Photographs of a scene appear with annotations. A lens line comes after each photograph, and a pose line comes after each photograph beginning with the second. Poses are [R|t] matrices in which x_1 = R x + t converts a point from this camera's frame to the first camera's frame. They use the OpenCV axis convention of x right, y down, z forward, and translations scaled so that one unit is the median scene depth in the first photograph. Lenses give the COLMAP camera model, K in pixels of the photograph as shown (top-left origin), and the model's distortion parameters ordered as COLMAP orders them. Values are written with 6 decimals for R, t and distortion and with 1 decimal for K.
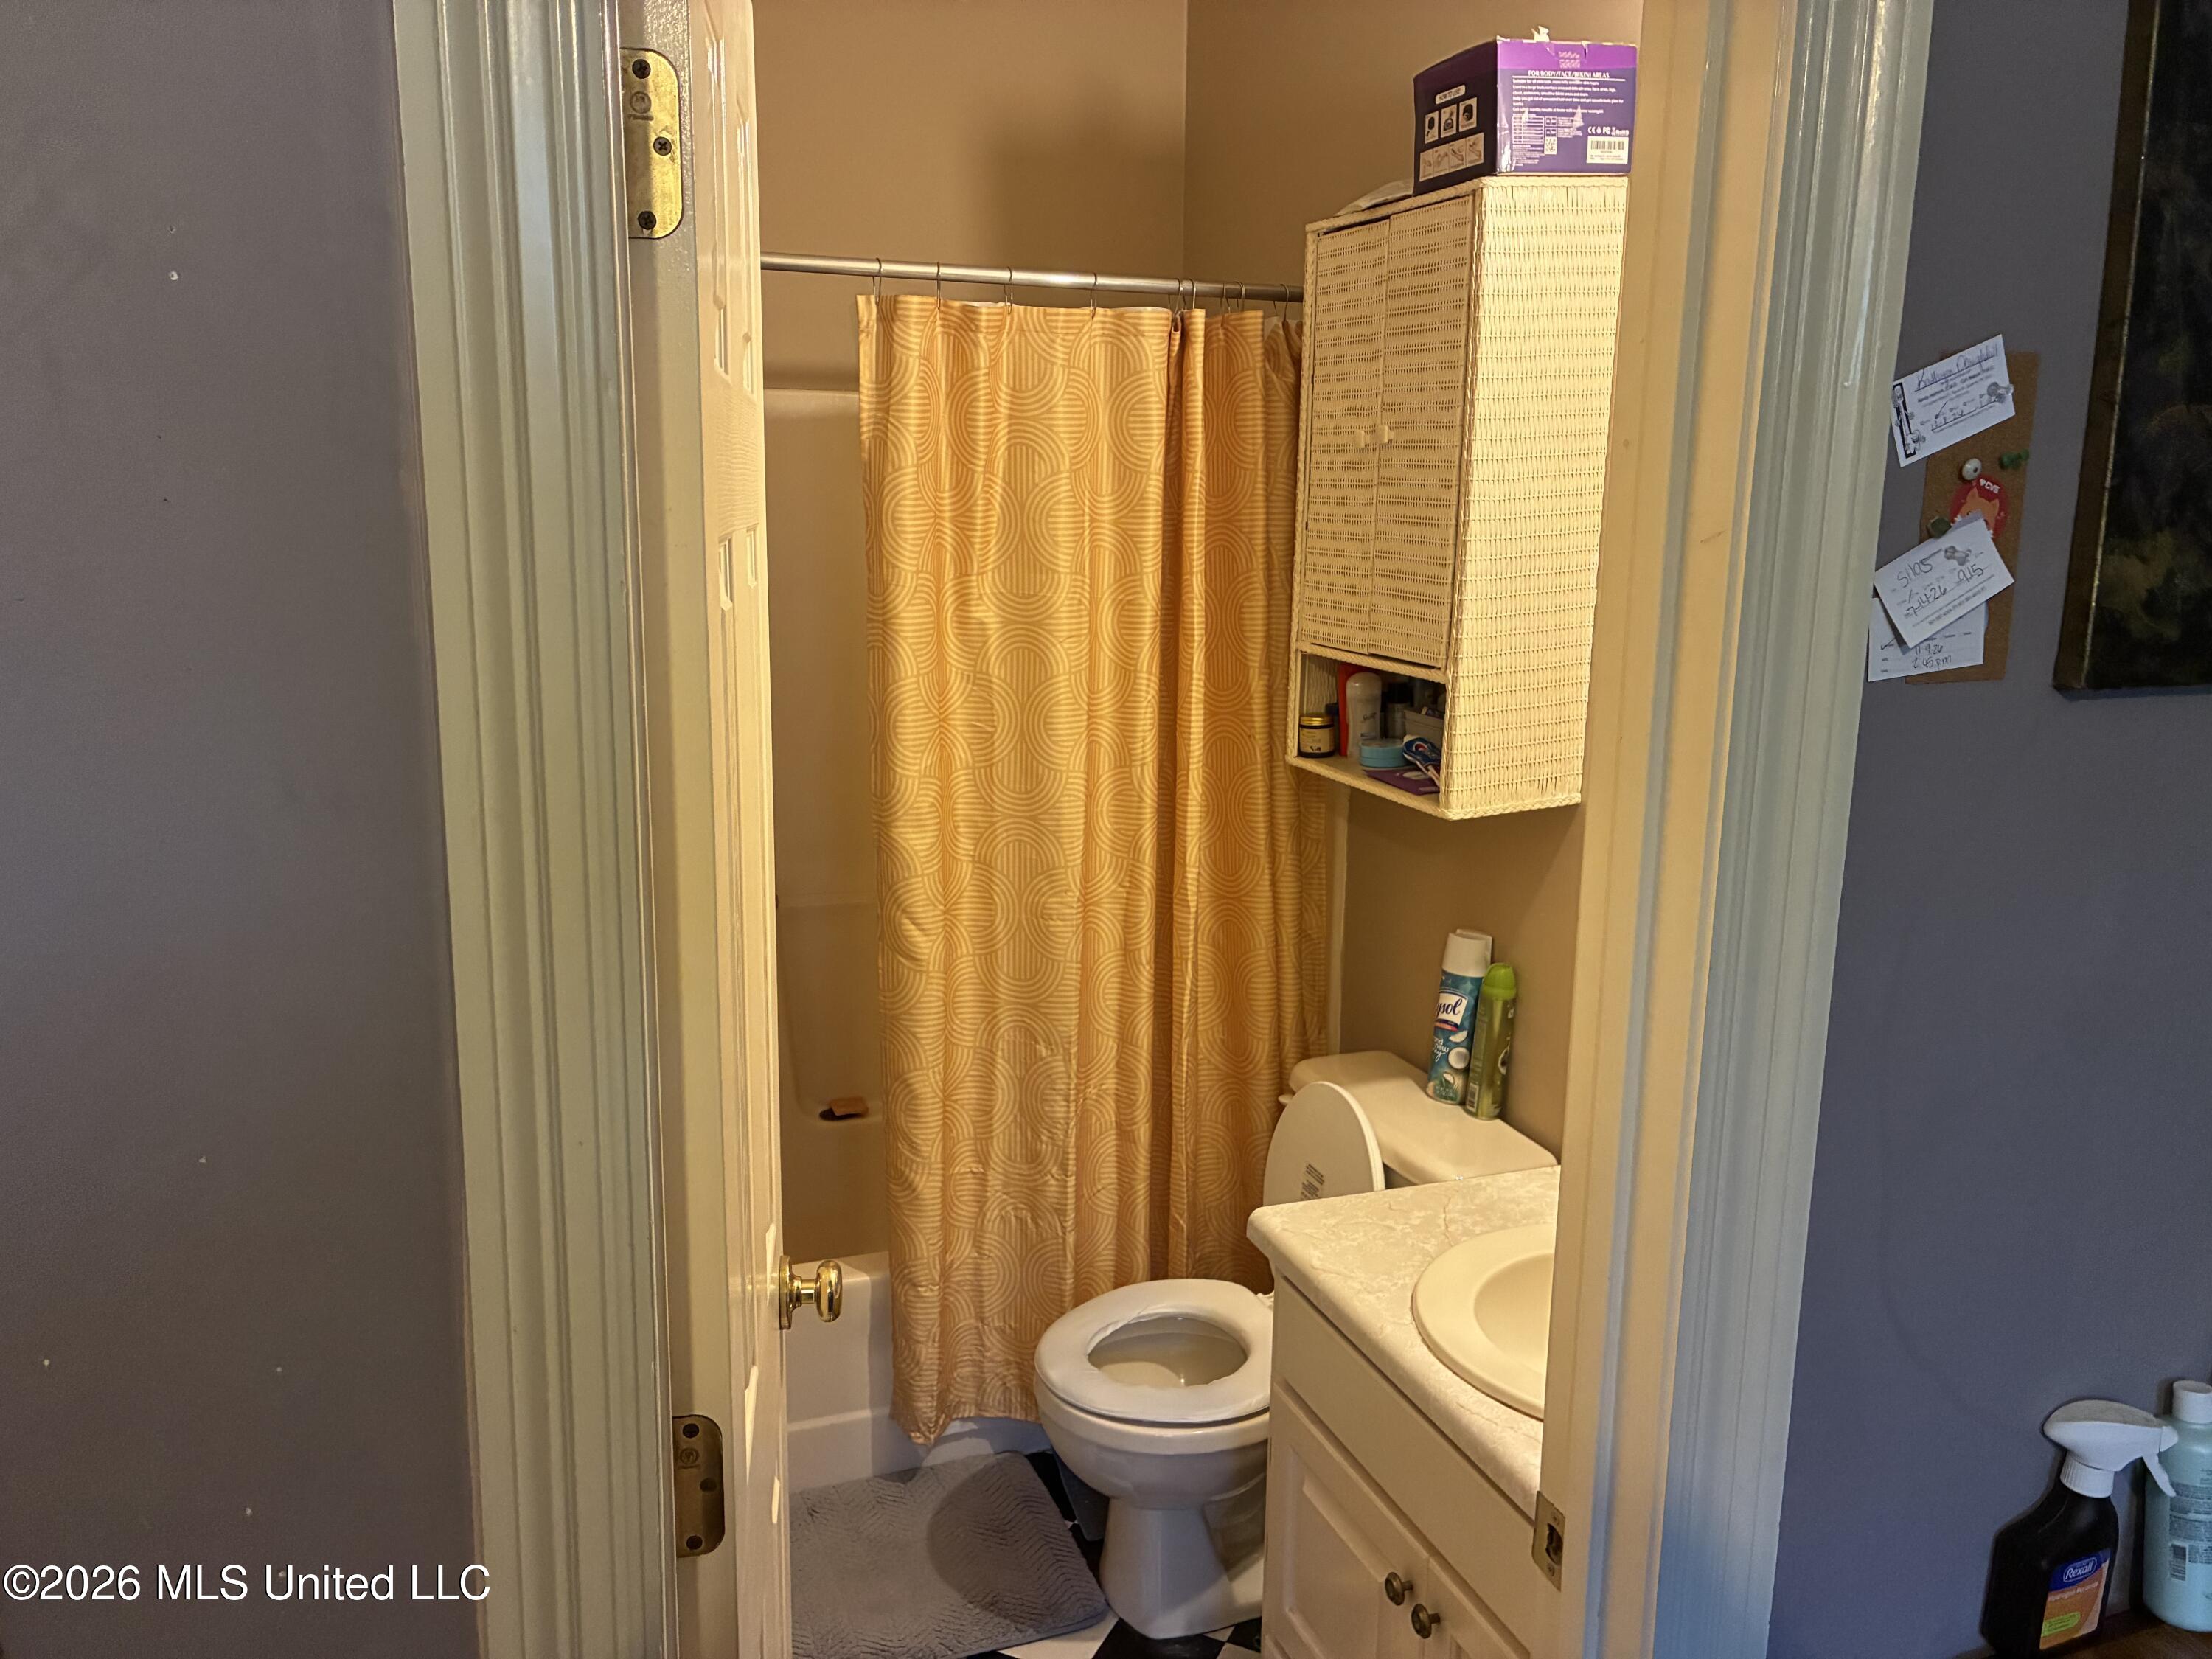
lens RADIAL K [[1684.0, 0, 1109.8], [0, 1684.0, 817.6], [0, 0, 1]] dist [0.049062, -0.057214]
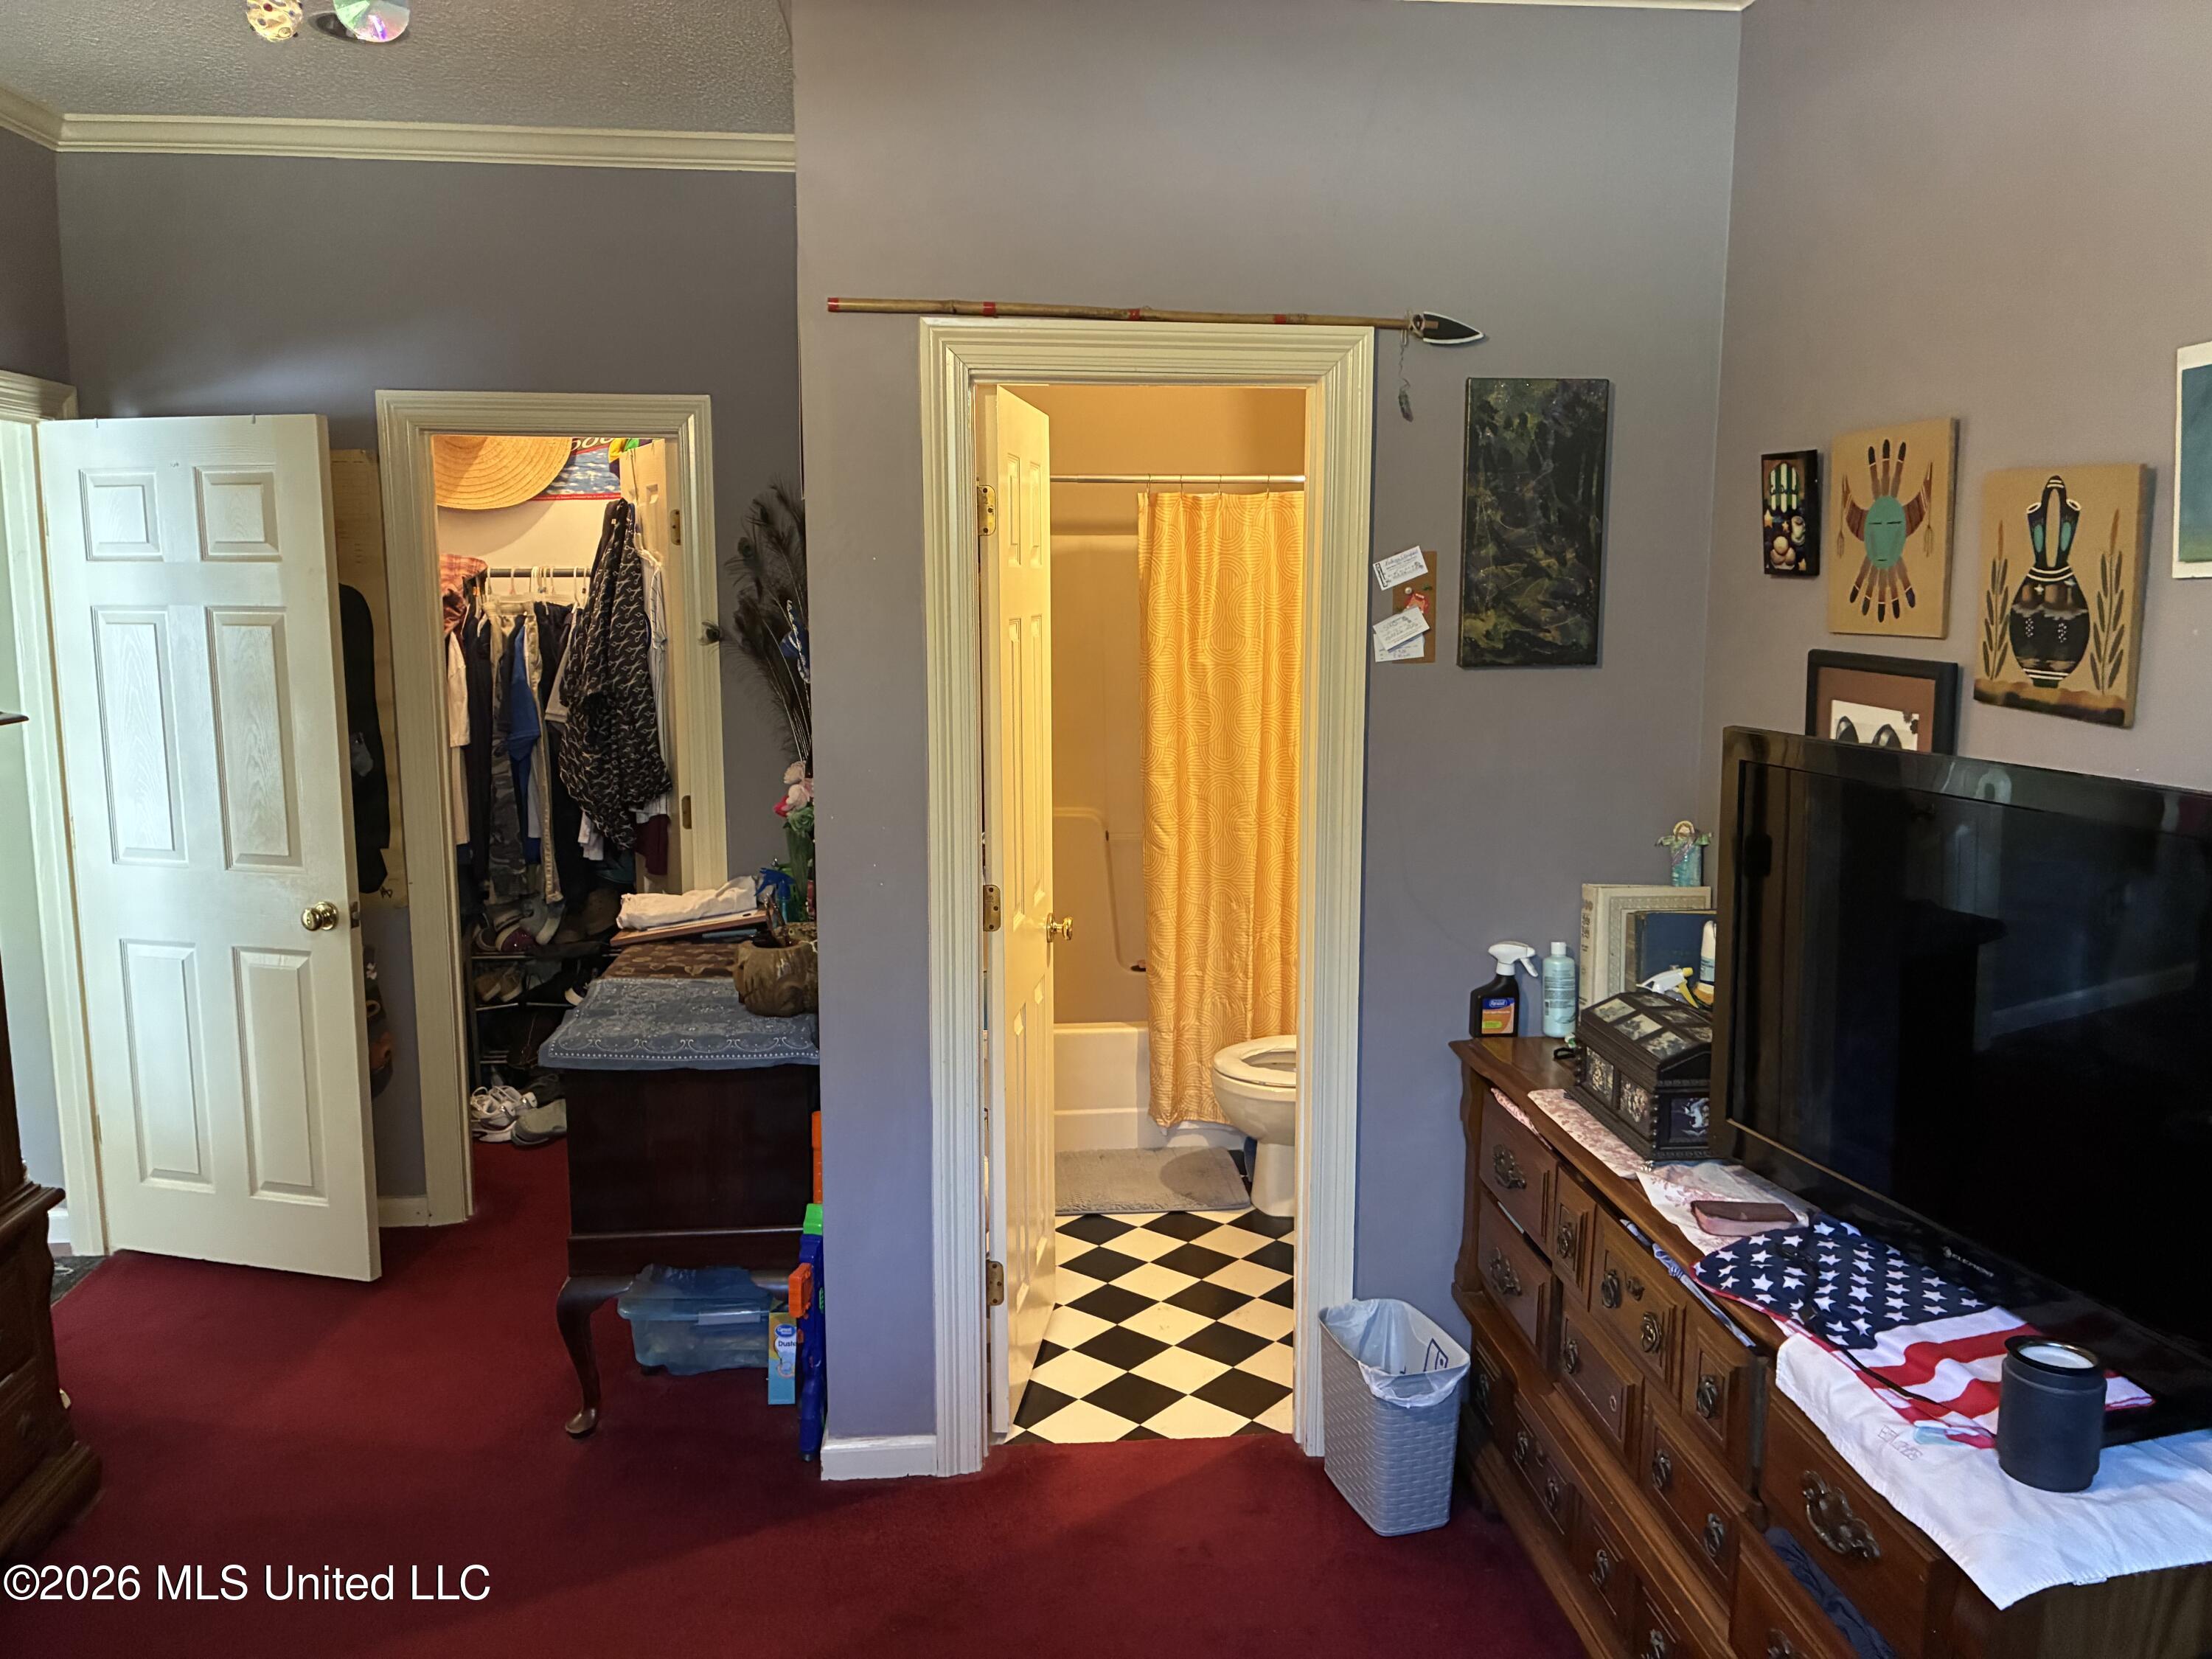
lens RADIAL K [[1684.0, 0, 1107.0], [0, 1684.0, 826.2], [0, 0, 1]] dist [0.049062, -0.057214]
pose [[0.964062, 0.021097, -0.264837, 0.313172], [-0.033048, 0.998623, -0.040752, 0.137678], [0.263612, 0.048040, 0.963432, -0.784580]]
